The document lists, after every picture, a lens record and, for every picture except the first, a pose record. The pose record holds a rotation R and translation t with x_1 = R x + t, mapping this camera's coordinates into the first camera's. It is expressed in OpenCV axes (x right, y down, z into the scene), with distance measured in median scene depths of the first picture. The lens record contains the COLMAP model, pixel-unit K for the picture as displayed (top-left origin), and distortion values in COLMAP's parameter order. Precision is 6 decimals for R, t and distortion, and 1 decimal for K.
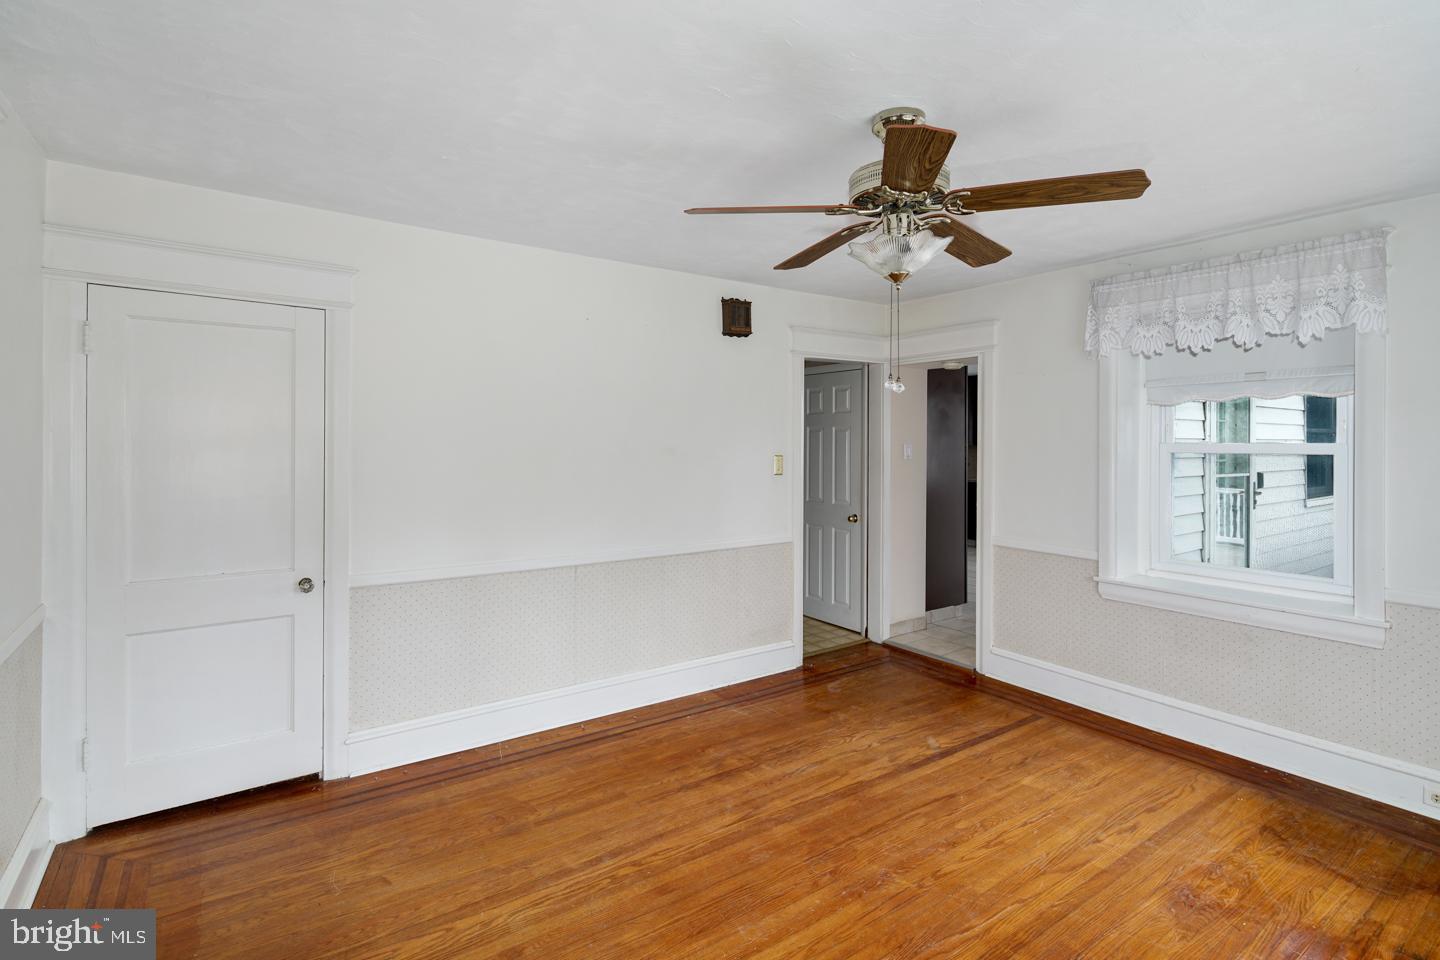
lens RADIAL K [[710.6, 0, 715.9], [0, 710.6, 436.6], [0, 0, 1]] dist [0.002027, 0.000047]
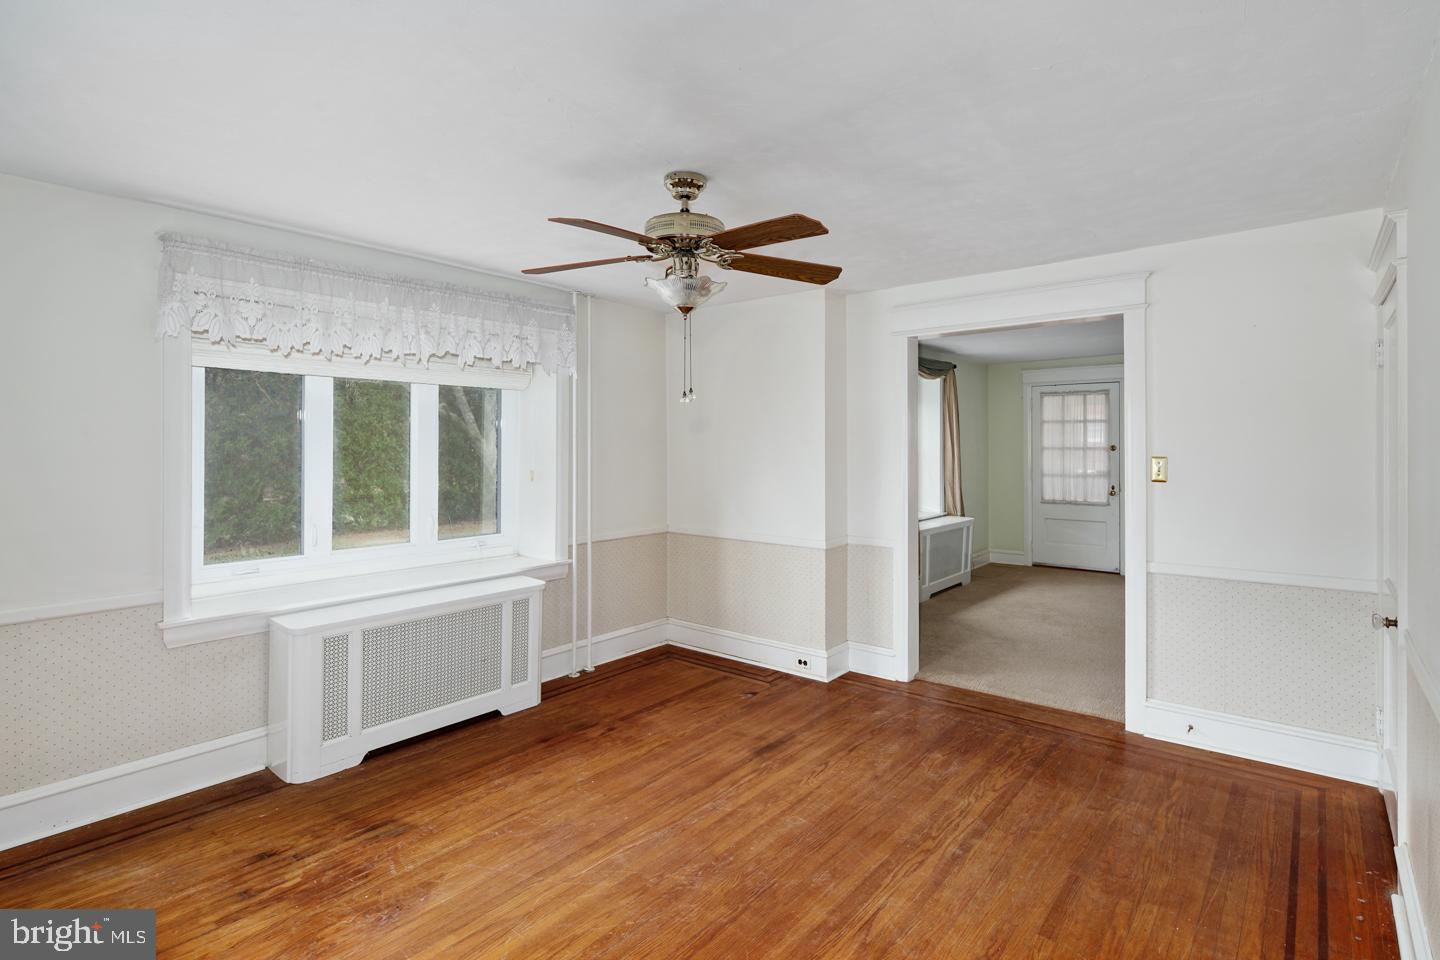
lens RADIAL K [[710.6, 0, 715.9], [0, 710.6, 436.6], [0, 0, 1]] dist [0.002027, 0.000047]
pose [[-0.966617, -0.004656, -0.256184, 0.452269], [-0.000415, 0.999862, -0.016605, 0.010879], [0.256226, -0.015945, -0.966485, 1.919260]]
